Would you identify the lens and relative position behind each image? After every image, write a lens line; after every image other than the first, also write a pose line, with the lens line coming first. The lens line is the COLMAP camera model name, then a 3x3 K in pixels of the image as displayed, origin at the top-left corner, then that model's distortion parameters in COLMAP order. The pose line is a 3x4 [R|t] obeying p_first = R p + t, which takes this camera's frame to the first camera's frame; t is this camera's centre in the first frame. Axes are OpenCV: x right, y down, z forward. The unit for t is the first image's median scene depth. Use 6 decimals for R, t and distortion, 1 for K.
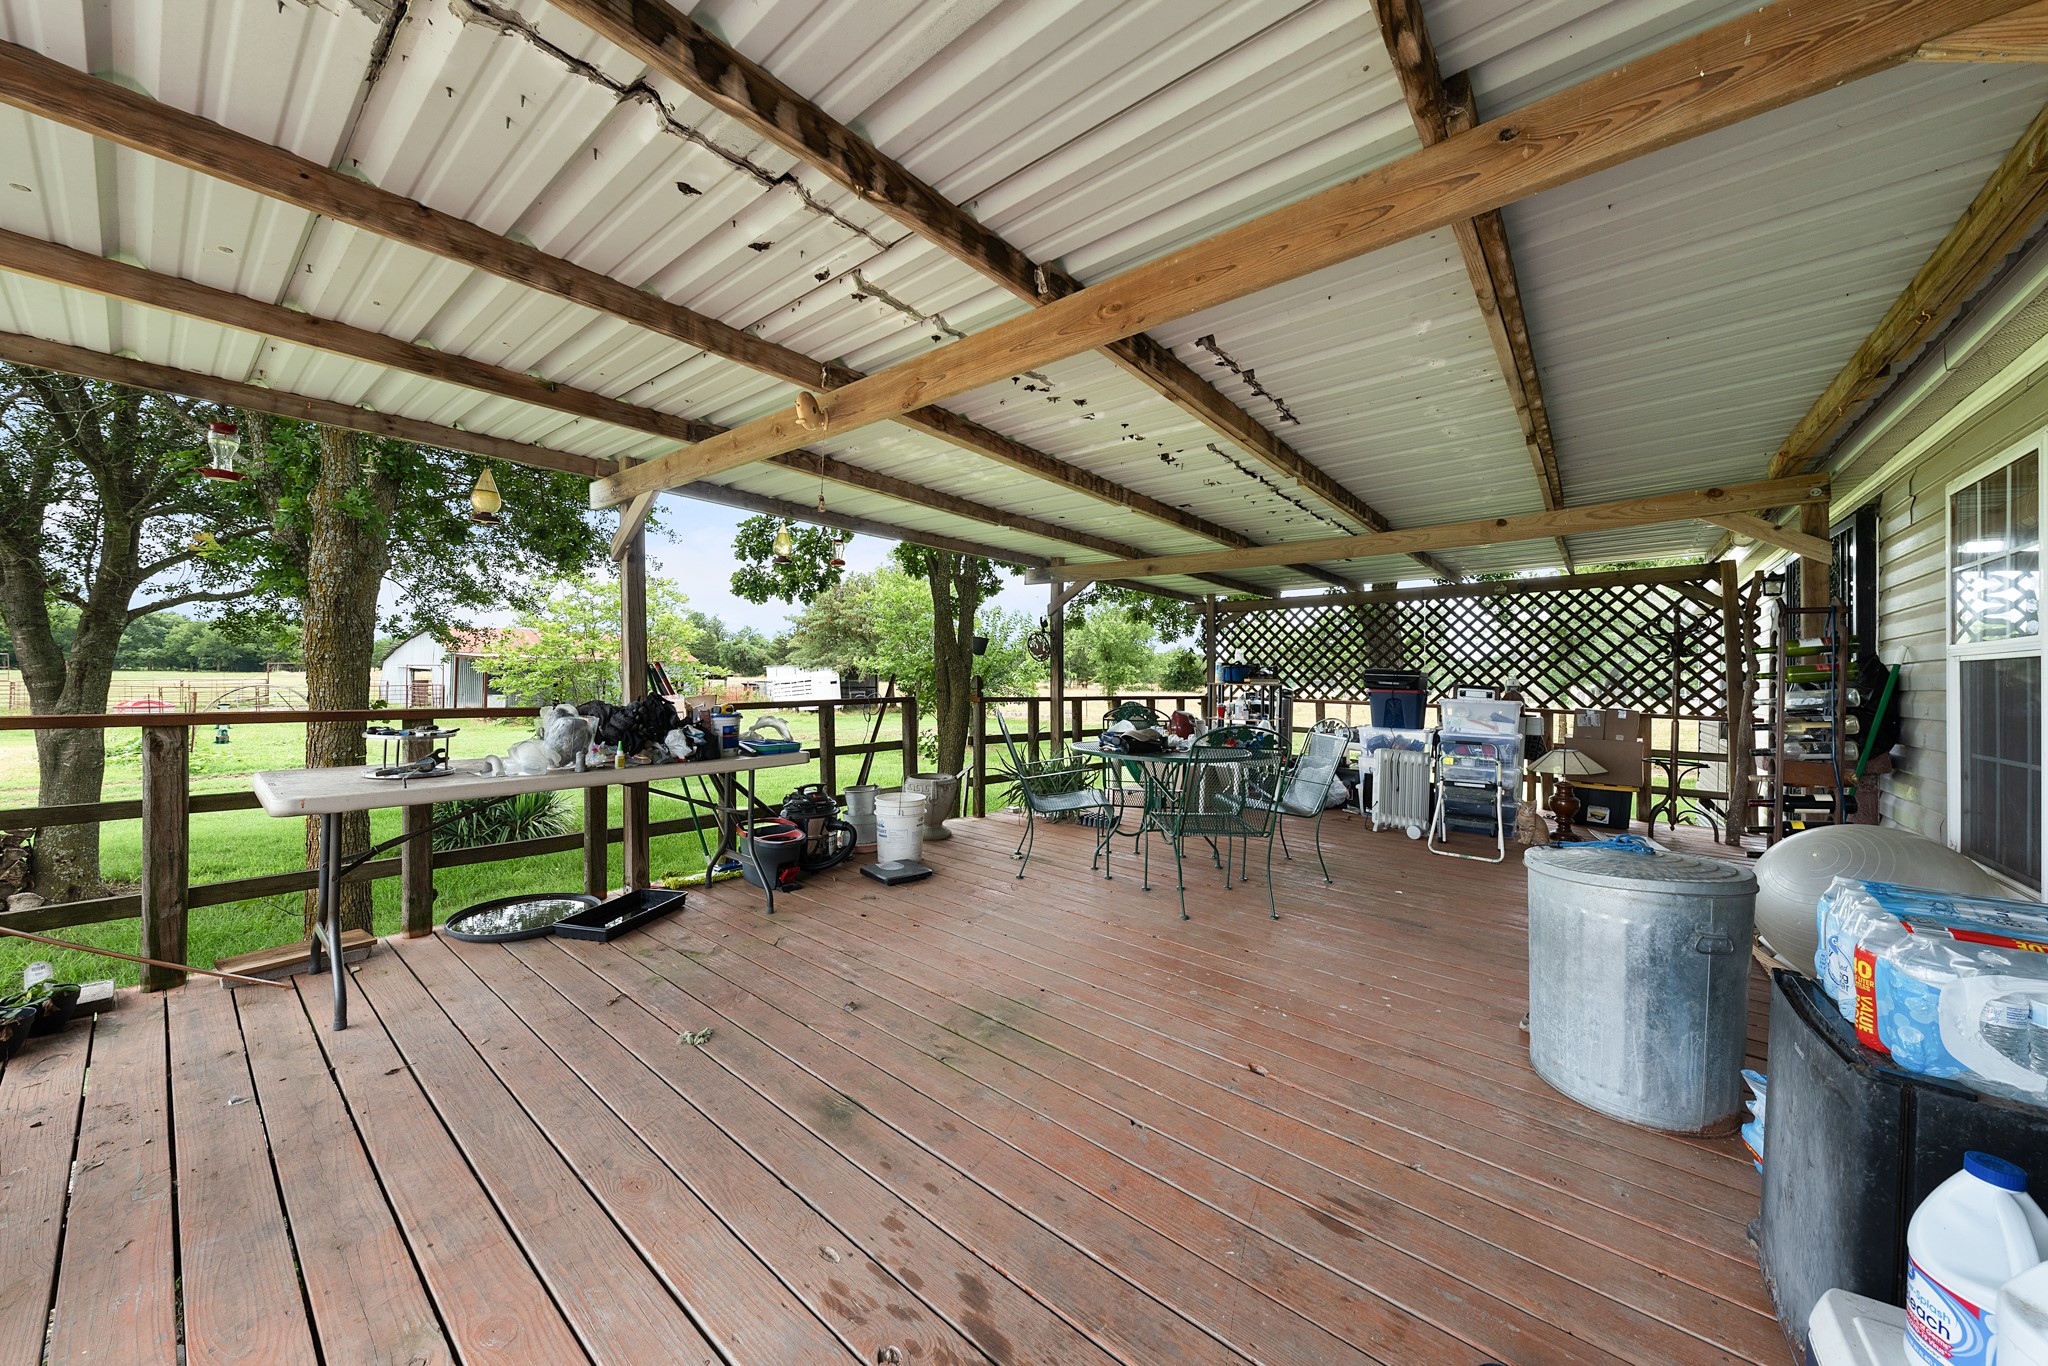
lens RADIAL K [[717.6, 0, 1024.0], [0, 717.6, 668.4], [0, 0, 1]] dist [-0.001091, 0.000994]
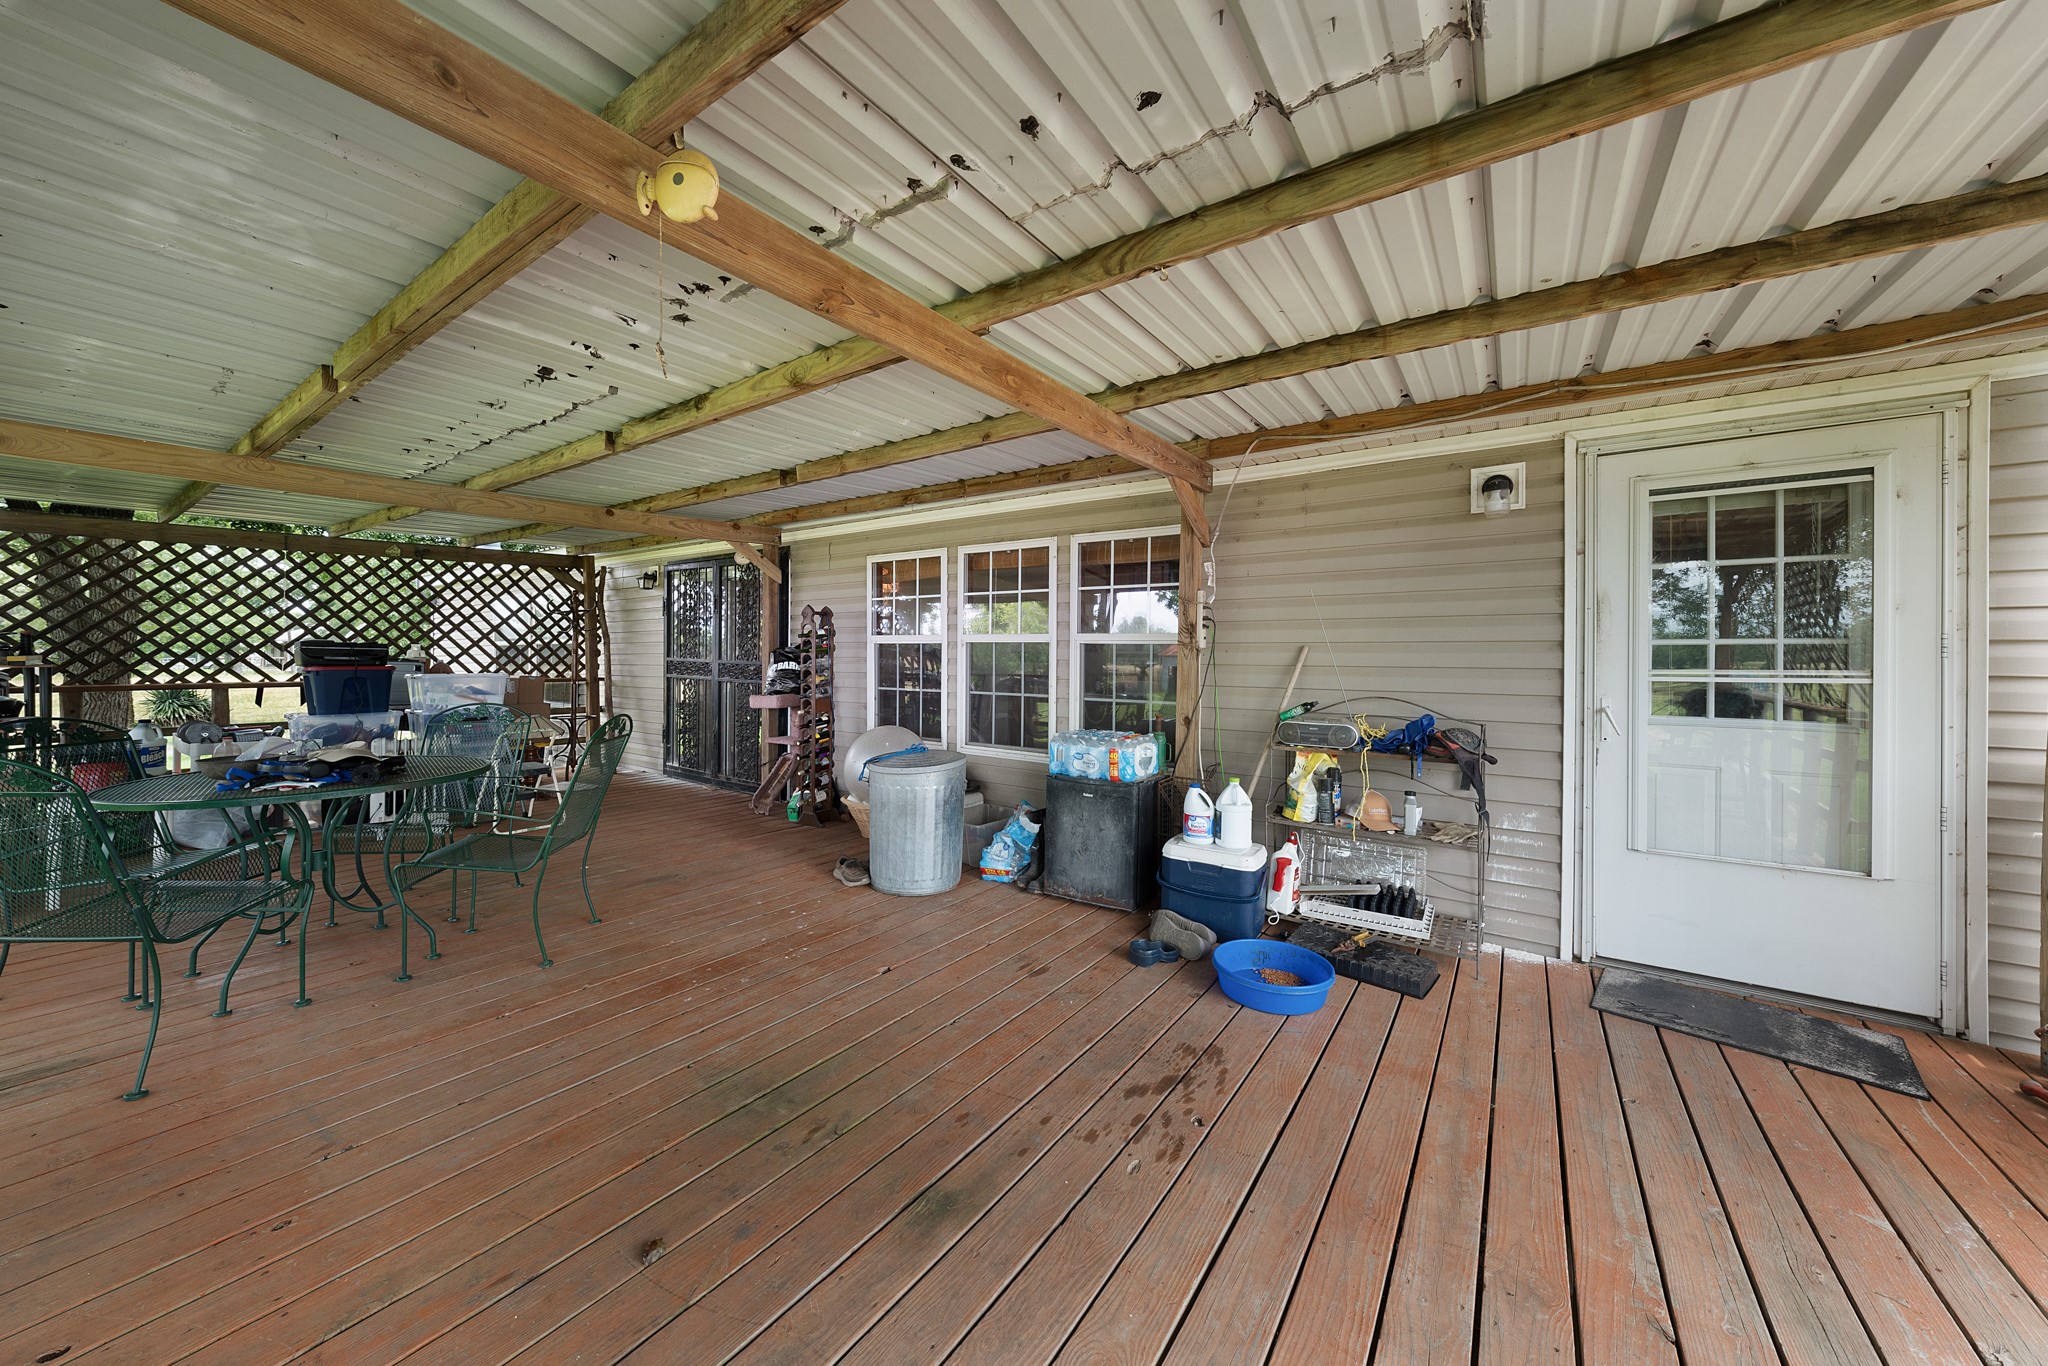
lens RADIAL K [[717.6, 0, 1020.1], [0, 717.6, 658.4], [0, 0, 1]] dist [-0.001091, 0.000994]
pose [[-0.072234, -0.026535, 0.997035, -0.758963], [-0.013287, 0.999583, 0.025641, -0.021546], [-0.997299, -0.011395, -0.072557, 0.693043]]
